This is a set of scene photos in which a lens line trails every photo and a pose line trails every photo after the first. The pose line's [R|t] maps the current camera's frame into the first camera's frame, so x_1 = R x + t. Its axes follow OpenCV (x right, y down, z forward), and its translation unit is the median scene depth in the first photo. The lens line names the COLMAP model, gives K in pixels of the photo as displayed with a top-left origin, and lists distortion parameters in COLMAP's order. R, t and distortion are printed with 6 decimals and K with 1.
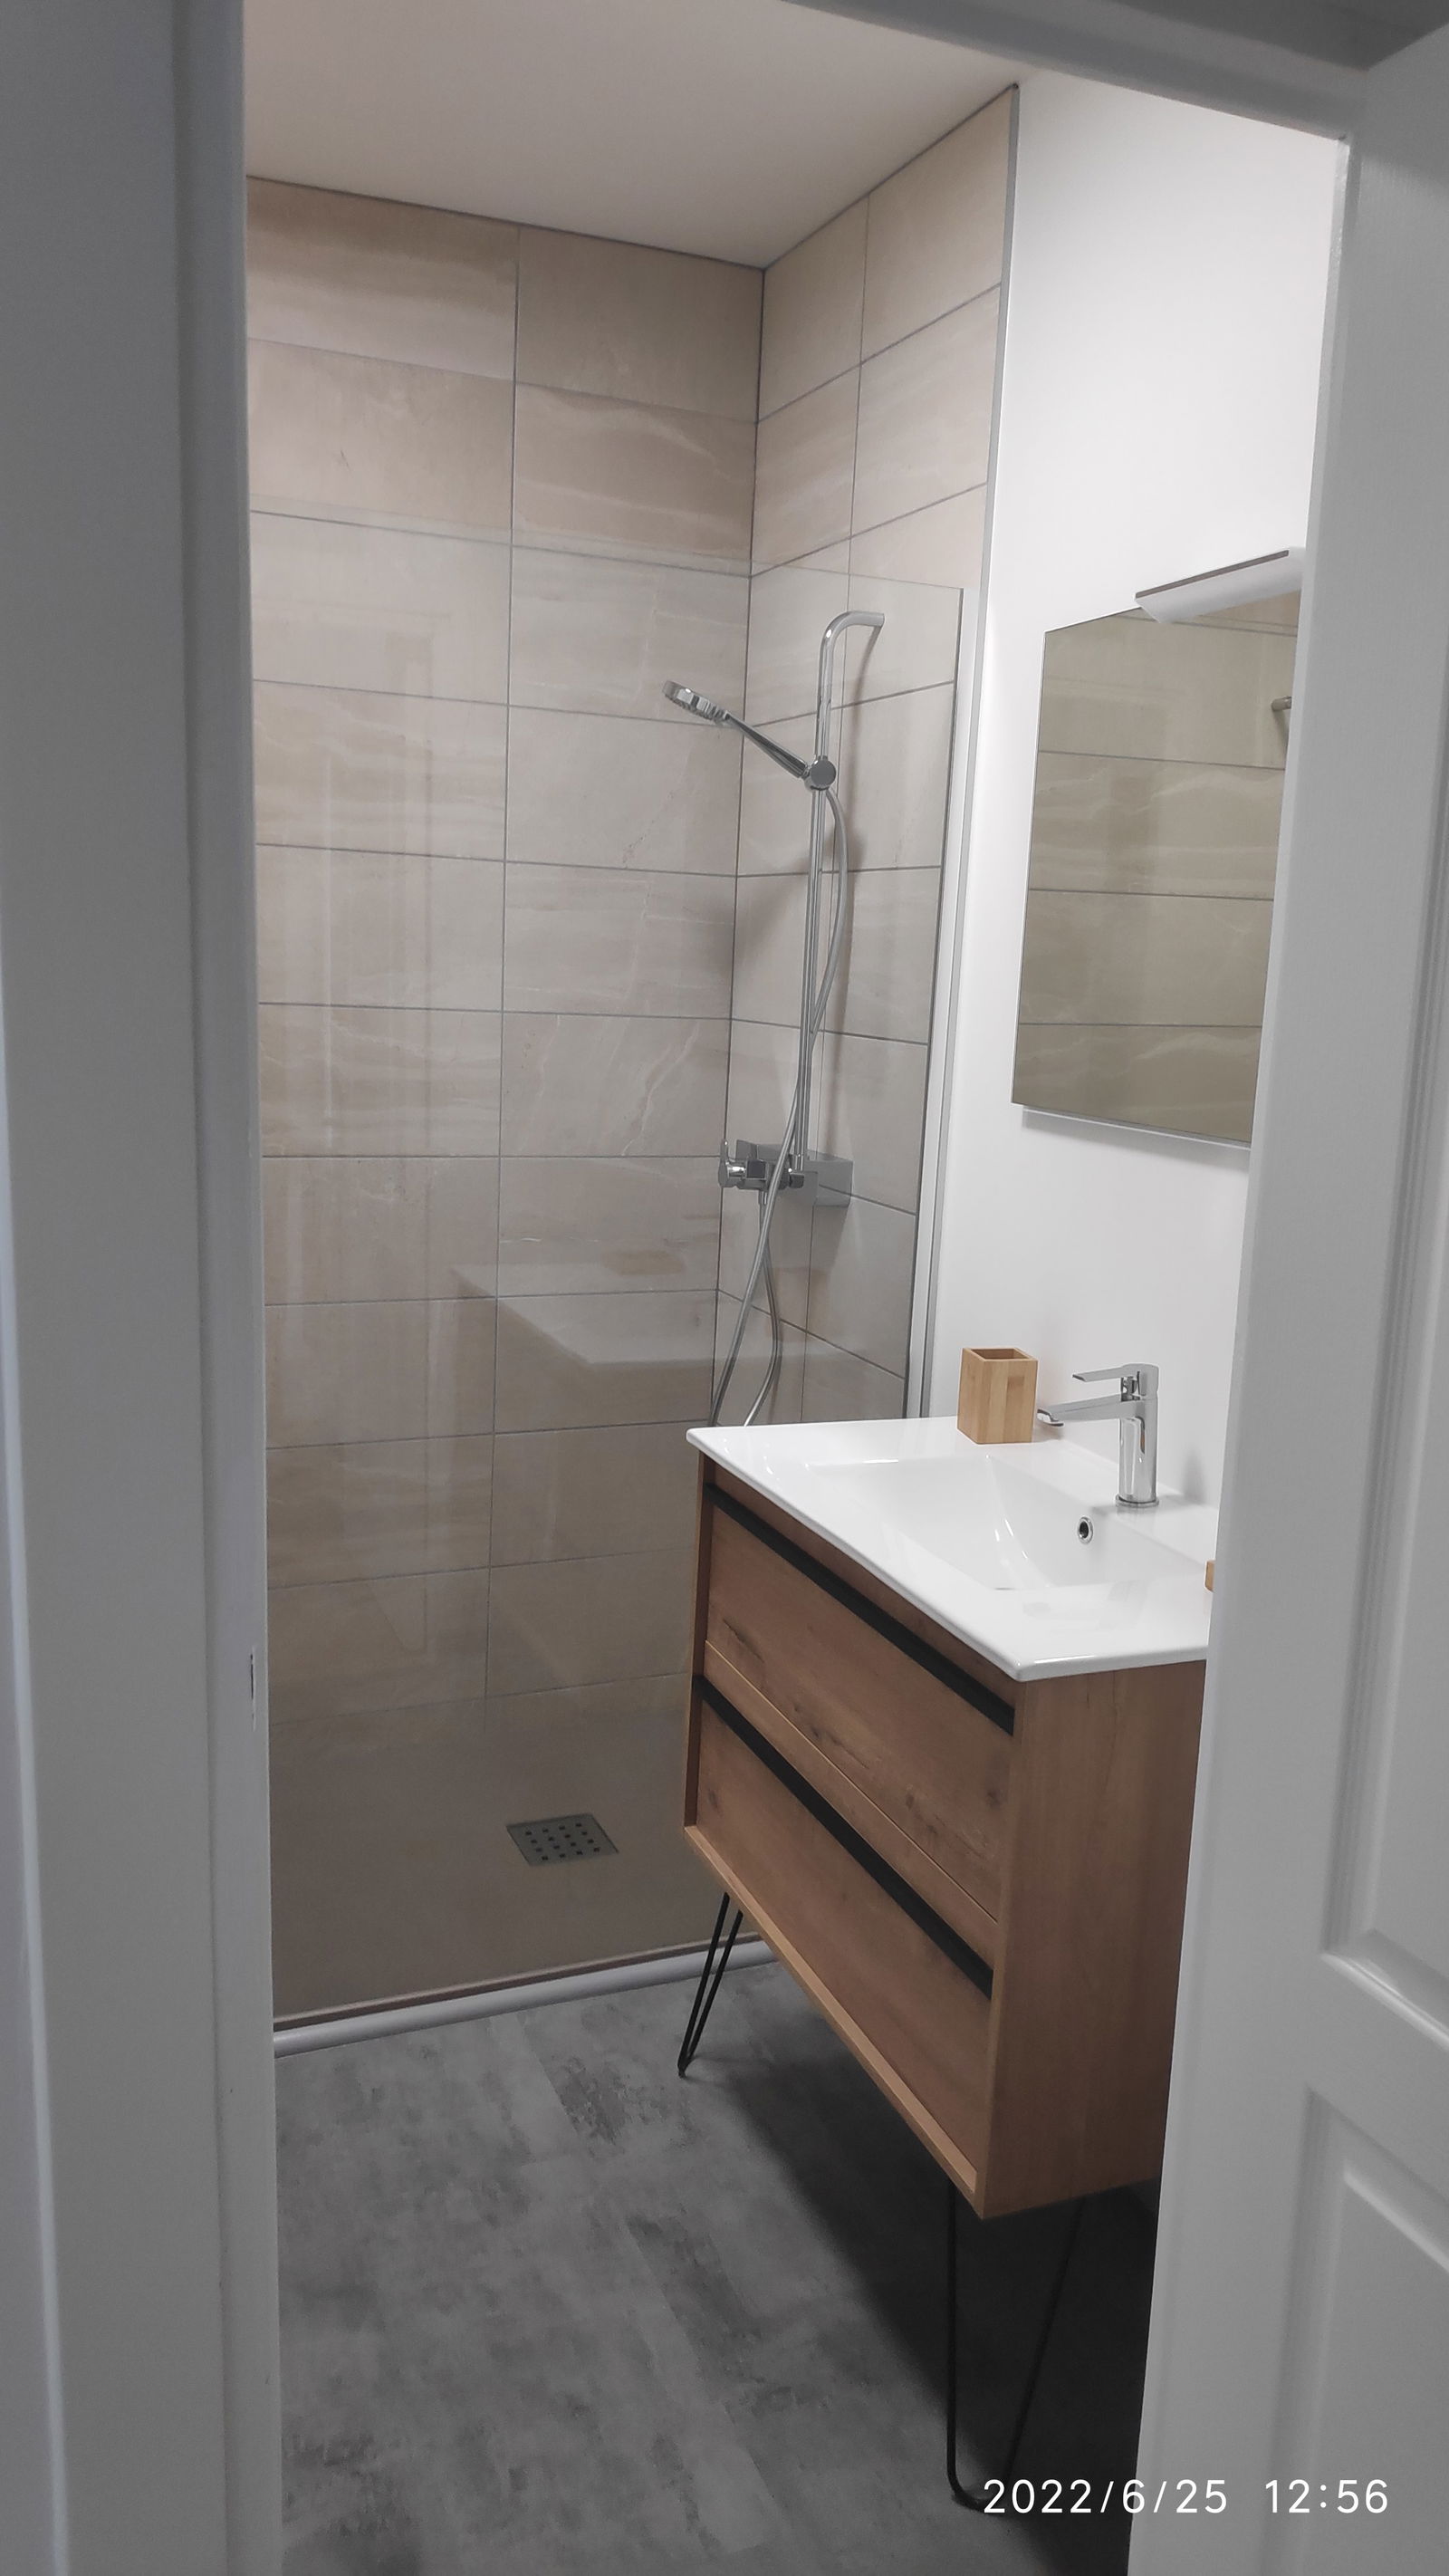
lens RADIAL K [[1864.4, 0, 718.4], [0, 1864.4, 1262.7], [0, 0, 1]] dist [0.041553, -0.071543]
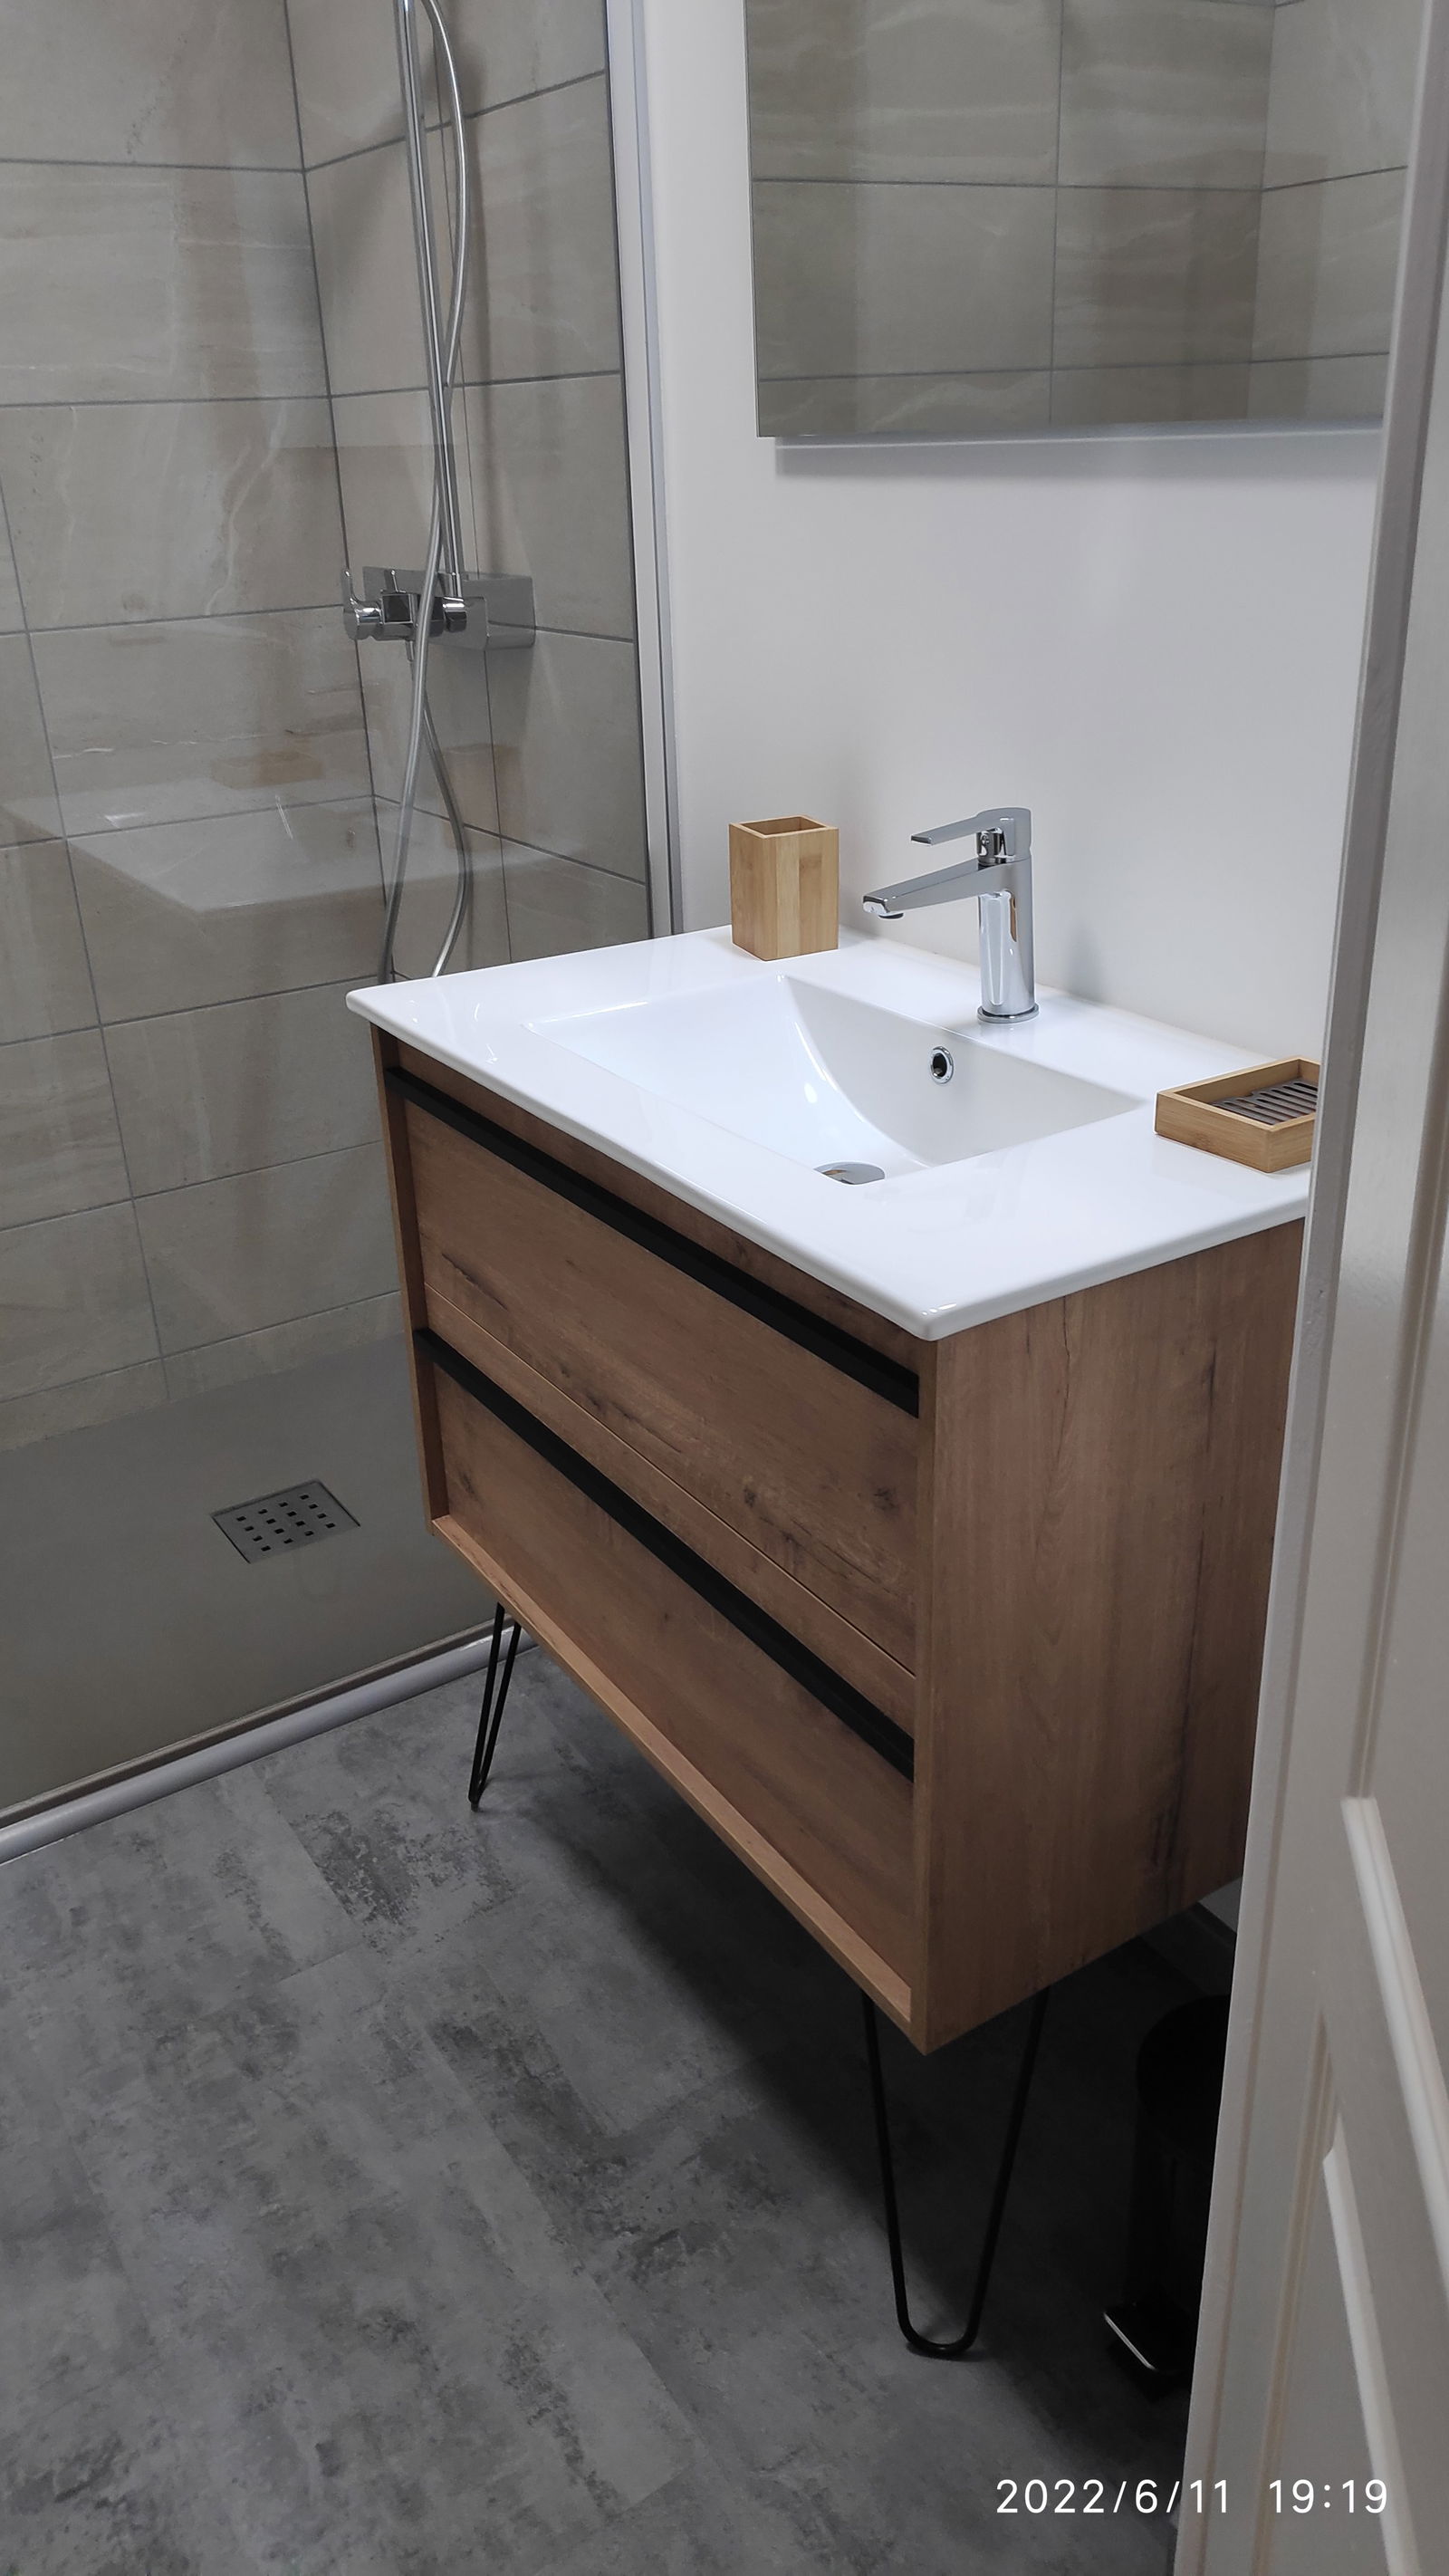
lens RADIAL K [[1864.4, 0, 718.4], [0, 1864.4, 1262.7], [0, 0, 1]] dist [0.041553, -0.071543]
pose [[0.979964, -0.149041, 0.132127, 0.011377], [0.111322, 0.959936, 0.257158, 0.023971], [-0.165161, -0.237297, 0.957294, 0.304168]]
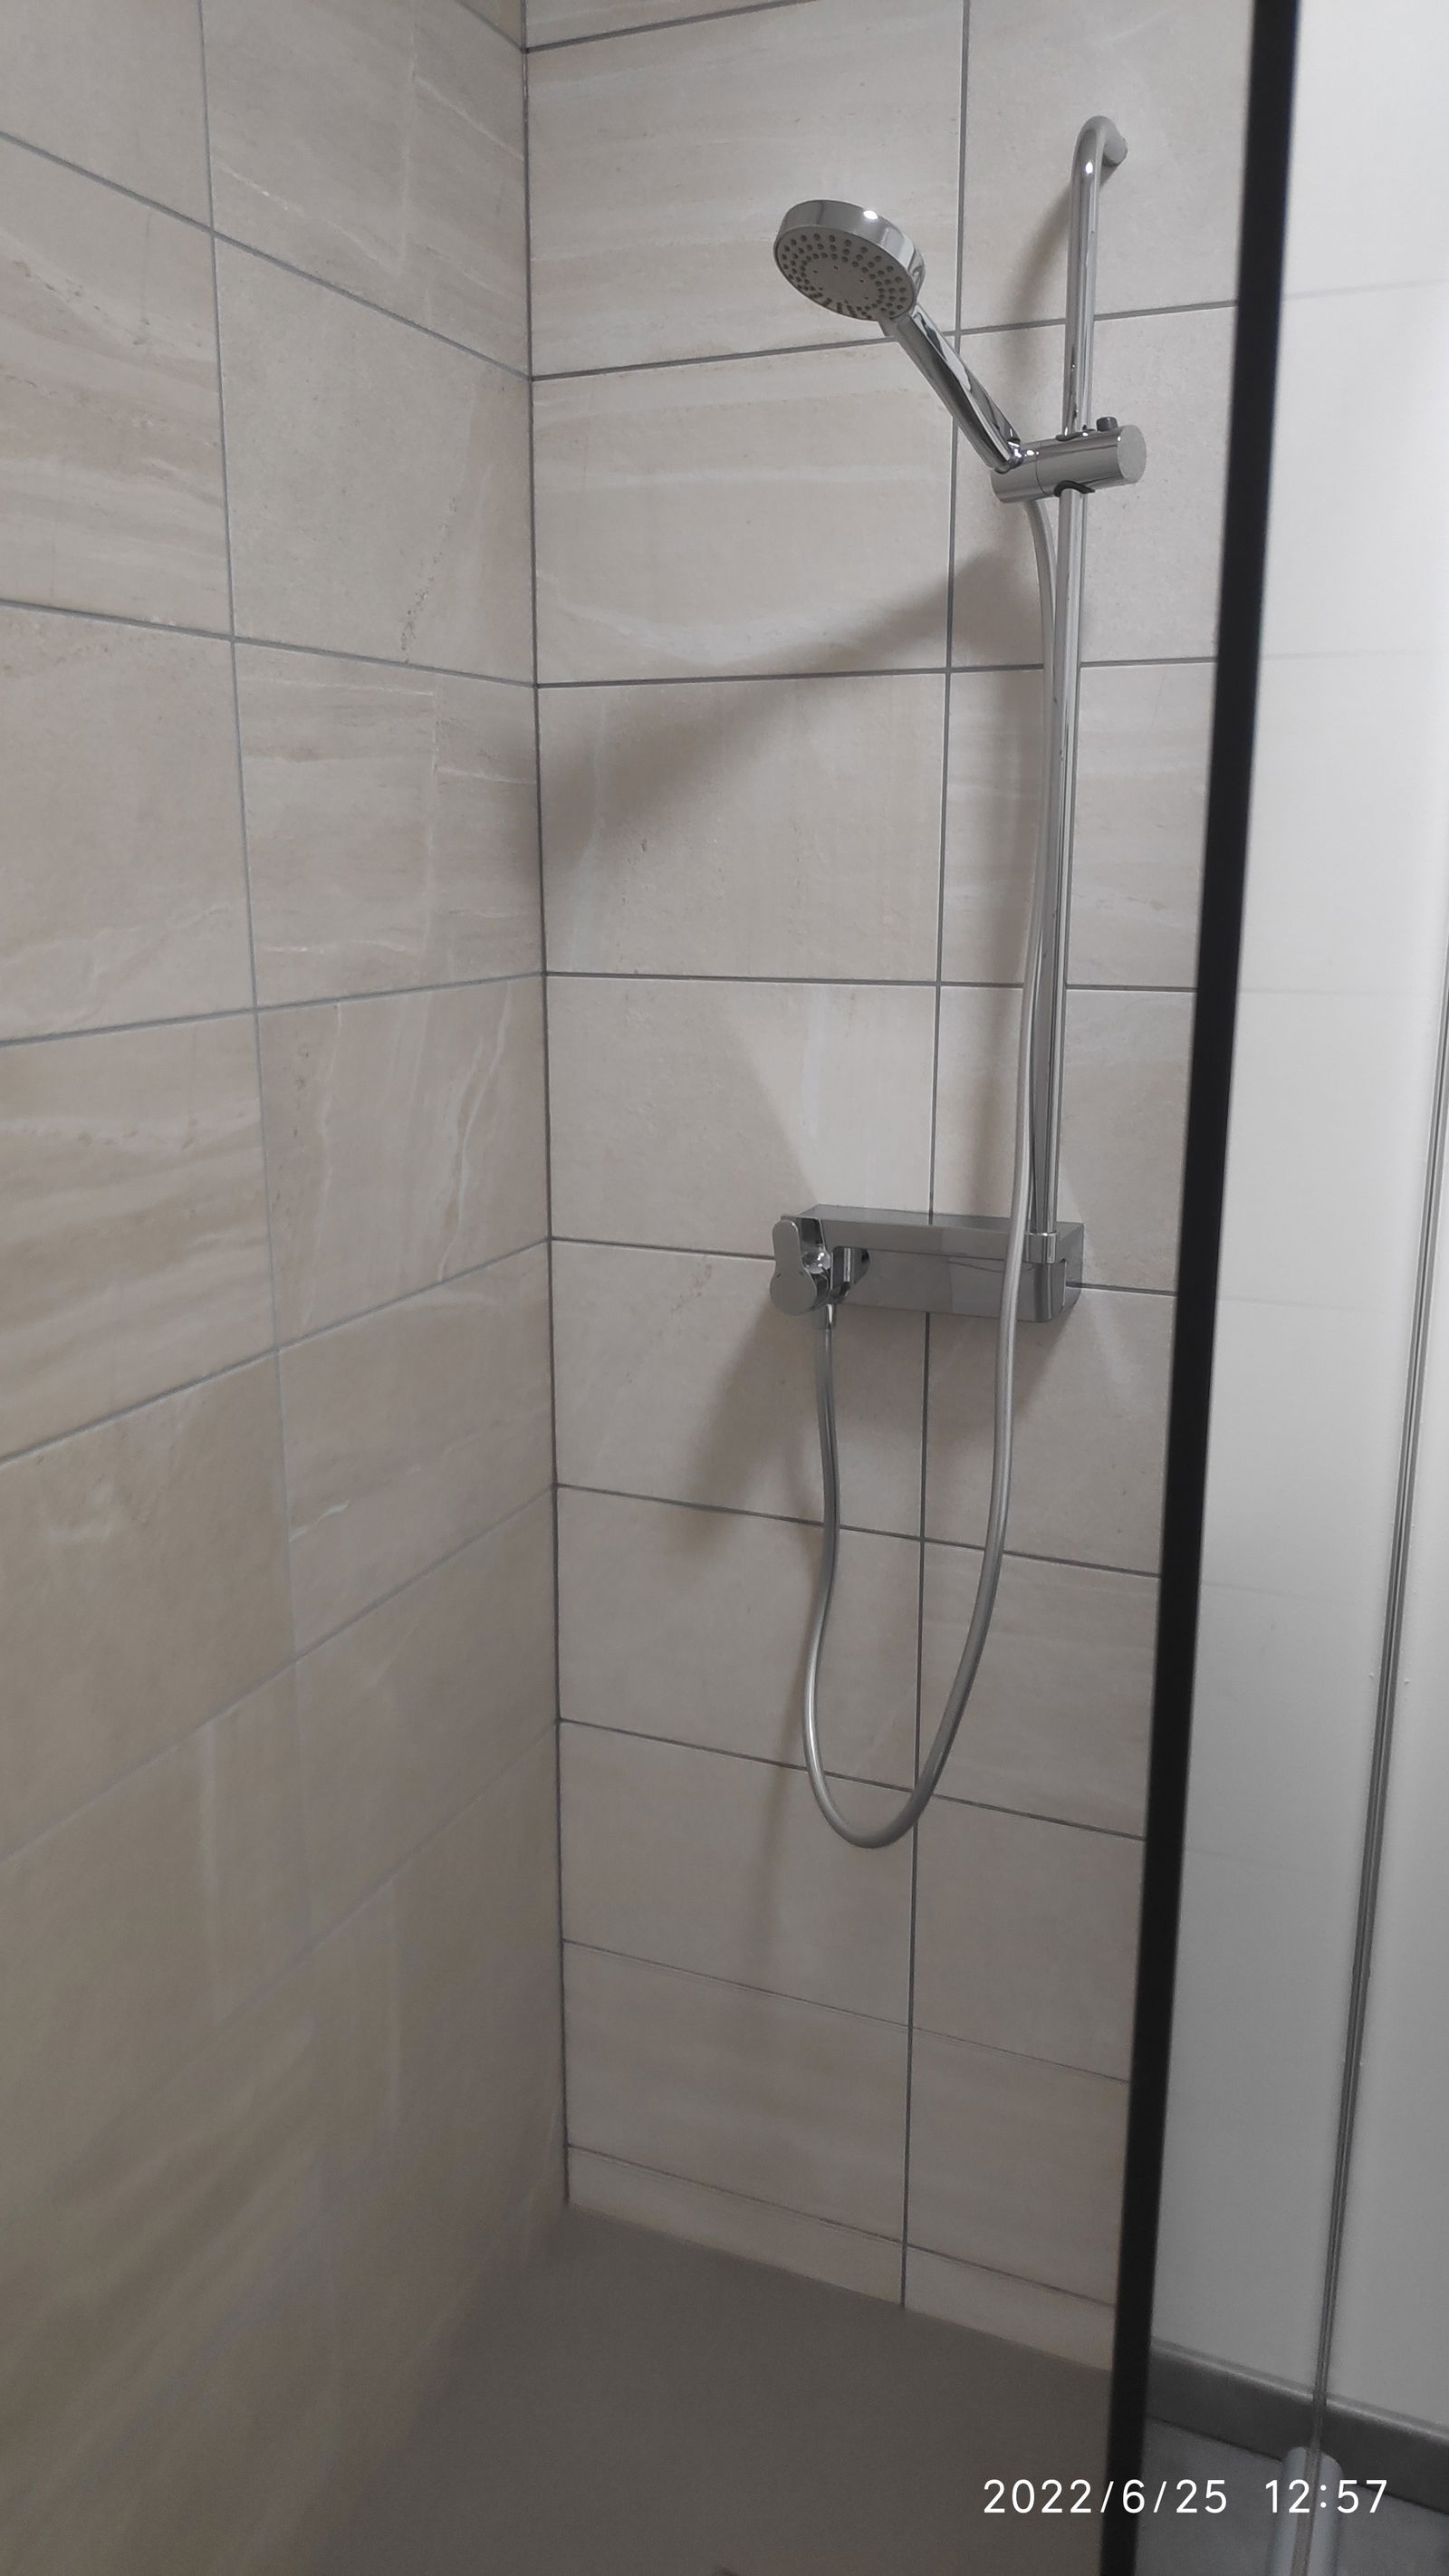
lens RADIAL K [[1842.3, 0, 724.5], [0, 1842.3, 1288.0], [0, 0, 1]] dist [0.001490, -0.064601]
pose [[0.711288, -0.212061, 0.670148, -0.430144], [0.151701, 0.977249, 0.148226, -0.155959], [-0.686335, -0.003769, 0.727276, 0.826987]]
